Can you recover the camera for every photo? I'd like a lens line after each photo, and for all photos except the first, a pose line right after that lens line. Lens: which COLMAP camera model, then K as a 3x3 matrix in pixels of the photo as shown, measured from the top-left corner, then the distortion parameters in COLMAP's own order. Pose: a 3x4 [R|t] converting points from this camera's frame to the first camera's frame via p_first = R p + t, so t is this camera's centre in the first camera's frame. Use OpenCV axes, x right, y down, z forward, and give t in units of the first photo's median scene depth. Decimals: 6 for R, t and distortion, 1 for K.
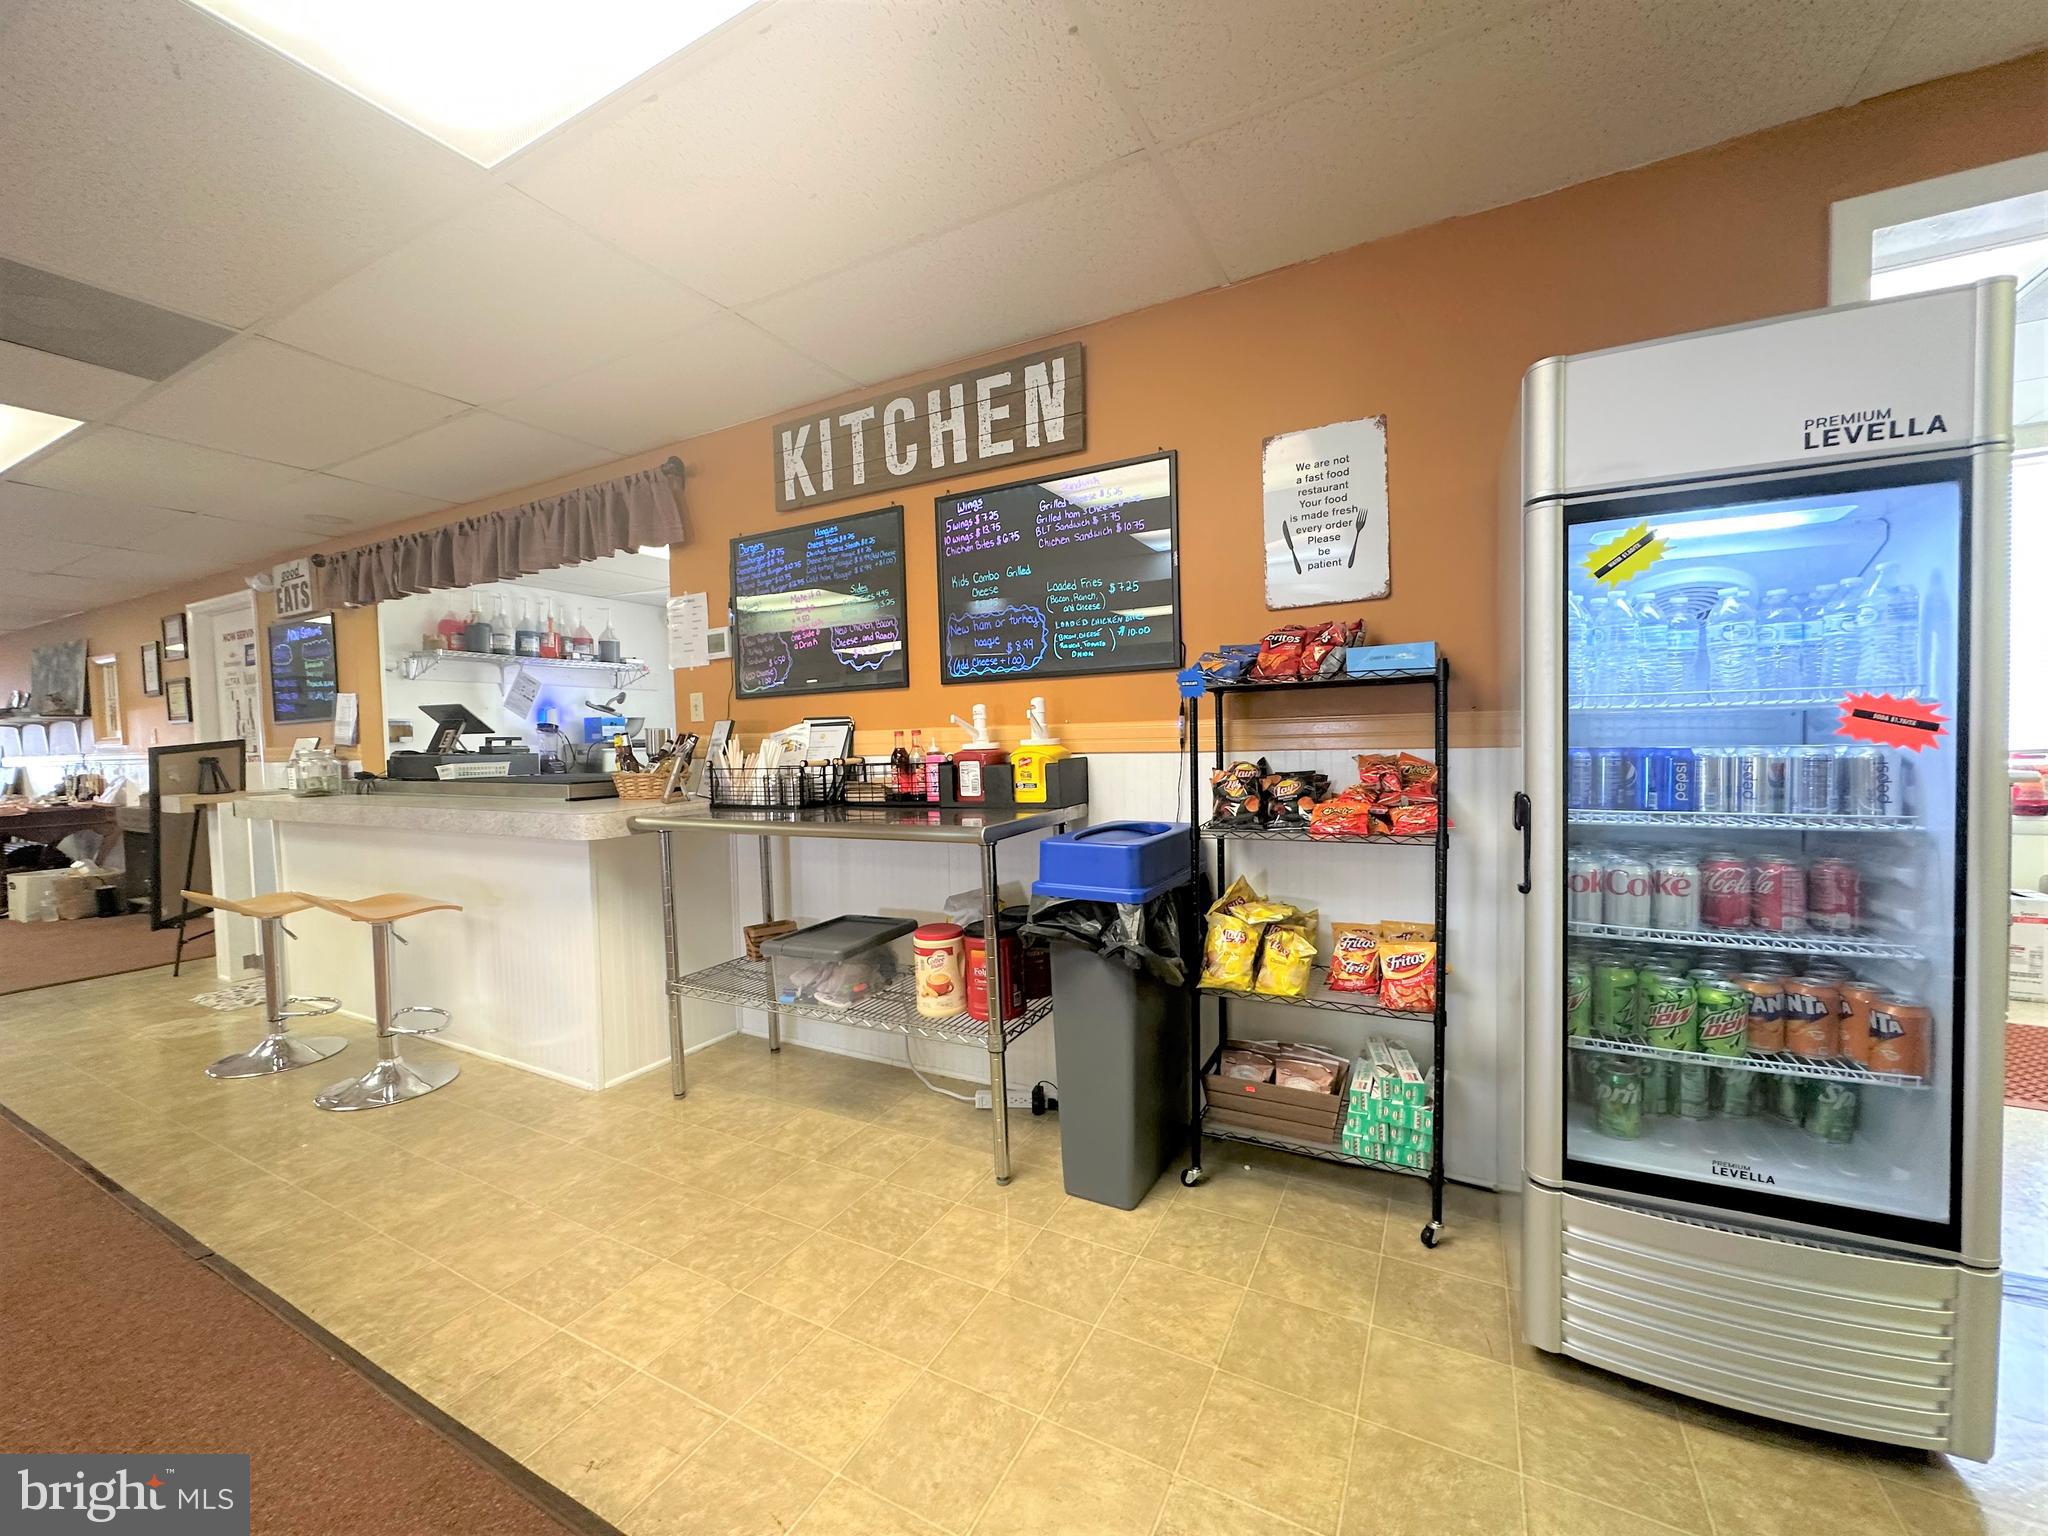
lens RADIAL K [[820.8, 0, 1010.2], [0, 820.8, 768.3], [0, 0, 1]] dist [-0.015649, -0.001786]
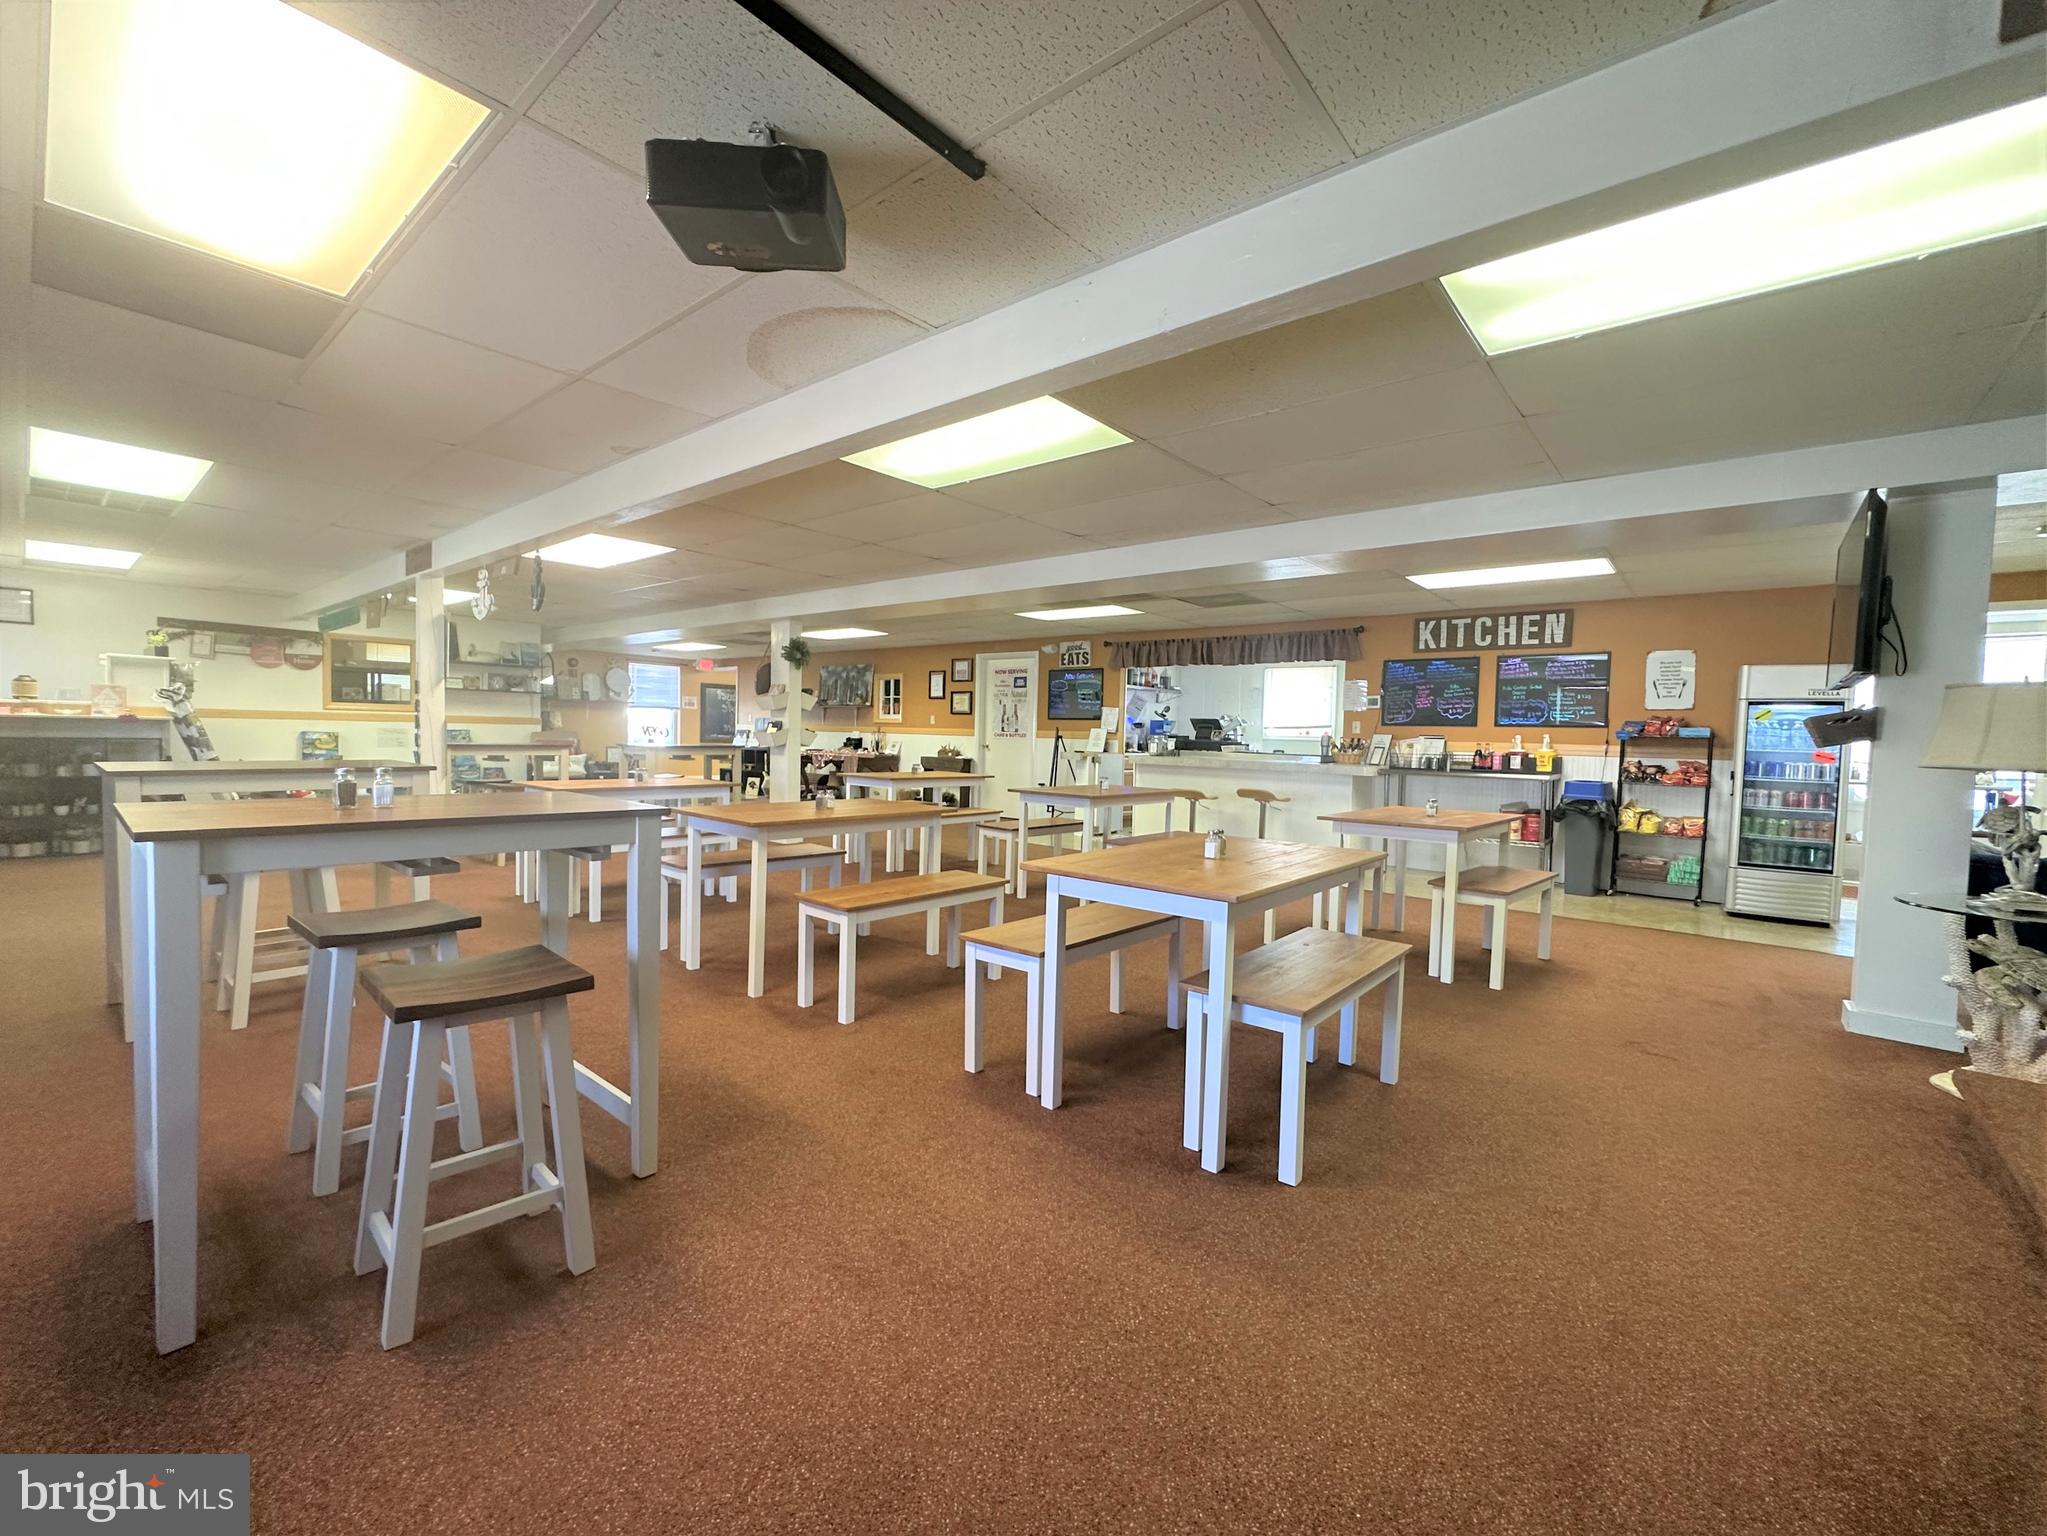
lens RADIAL K [[820.4, 0, 1010.5], [0, 820.4, 767.2], [0, 0, 1]] dist [-0.015649, -0.001786]
pose [[0.973155, 0.058614, -0.222562, -1.088809], [-0.057605, 0.998279, 0.011031, 0.097851], [0.222826, 0.002086, 0.974856, -2.057630]]
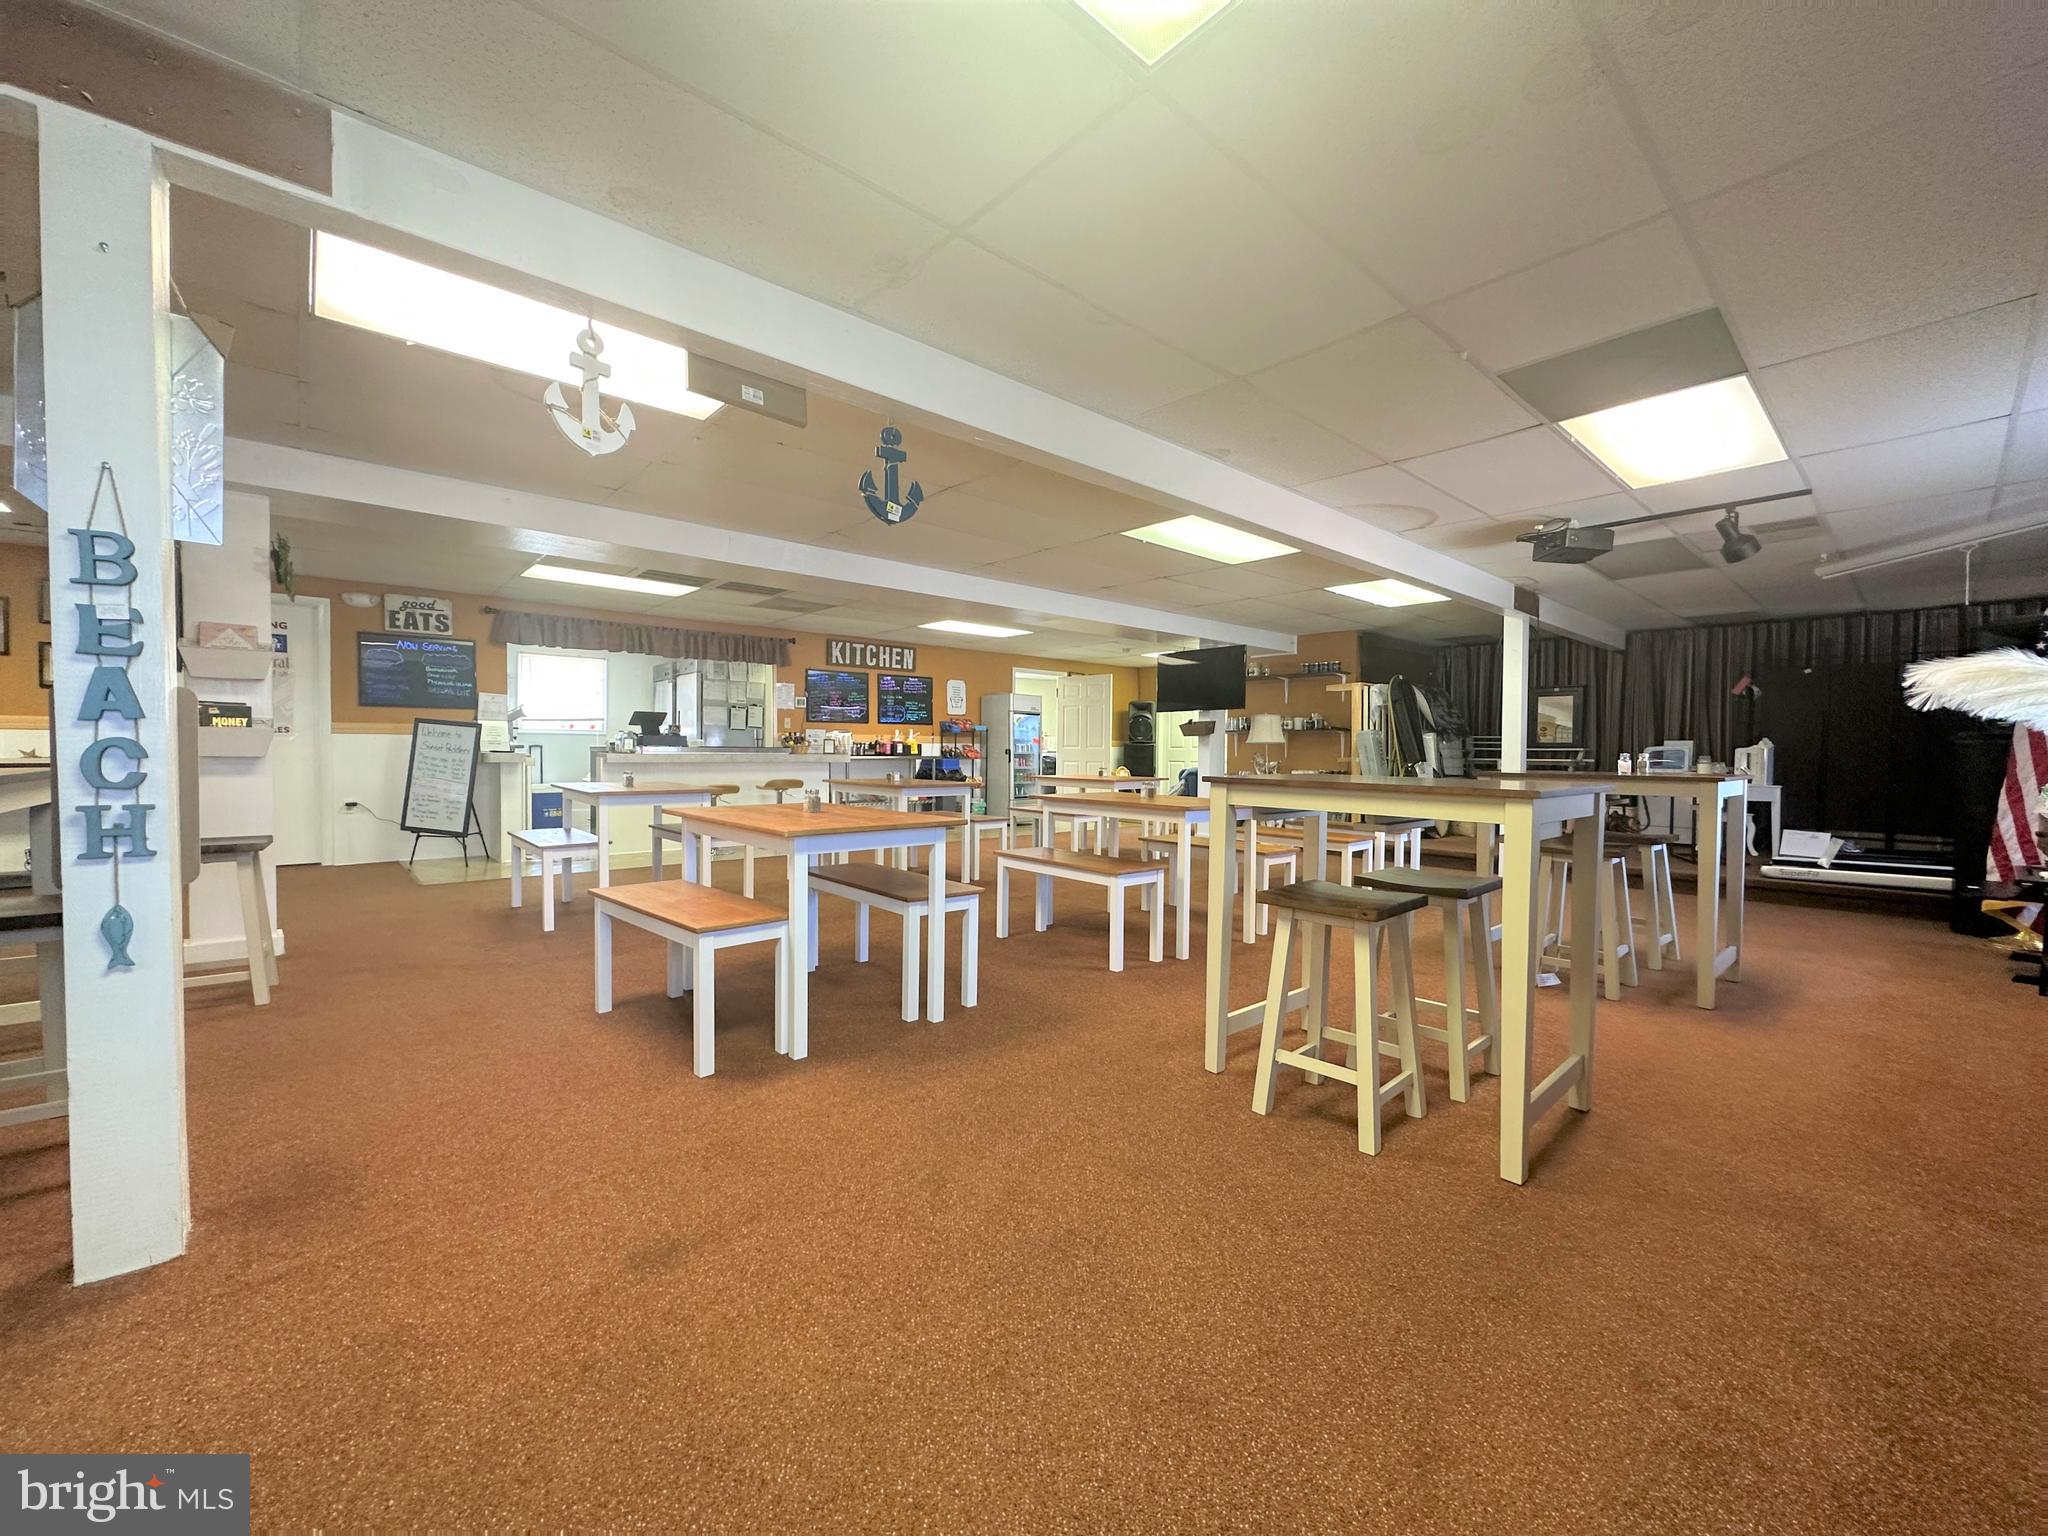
lens RADIAL K [[820.8, 0, 1002.7], [0, 820.8, 758.0], [0, 0, 1]] dist [-0.015649, -0.001786]
pose [[0.385811, 0.022079, 0.922313, -3.568547], [0.015876, 0.999407, -0.030566, 0.193613], [-0.922441, 0.026435, 0.385232, -1.033696]]
